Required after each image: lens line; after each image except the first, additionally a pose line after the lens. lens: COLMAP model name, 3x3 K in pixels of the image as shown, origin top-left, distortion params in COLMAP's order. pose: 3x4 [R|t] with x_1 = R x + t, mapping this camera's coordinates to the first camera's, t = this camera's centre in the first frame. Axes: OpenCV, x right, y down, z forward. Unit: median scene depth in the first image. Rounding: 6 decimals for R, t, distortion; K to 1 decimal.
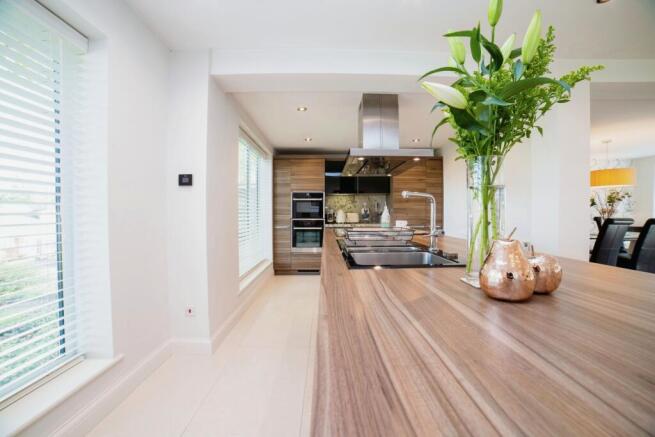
lens RADIAL K [[271.1, 0, 337.7], [0, 271.1, 211.4], [0, 0, 1]] dist [-0.031315, 0.000830]
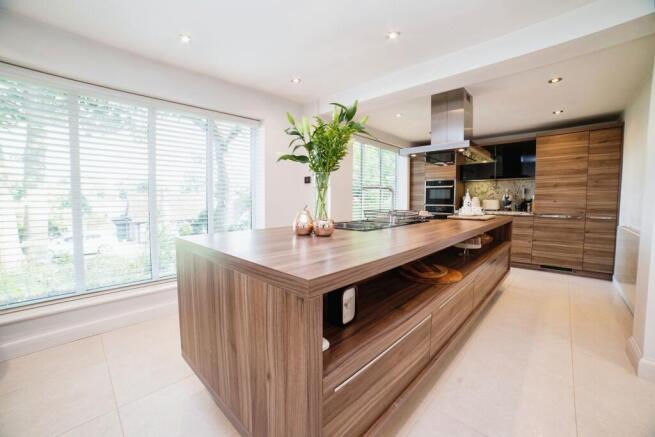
lens RADIAL K [[271.1, 0, 333.8], [0, 271.1, 219.5], [0, 0, 1]] dist [-0.031315, 0.000830]
pose [[0.711903, 0.054114, -0.700190, 0.353621], [0.000112, 0.997018, 0.077169, 0.003395], [0.702278, -0.055015, 0.709774, -0.076859]]
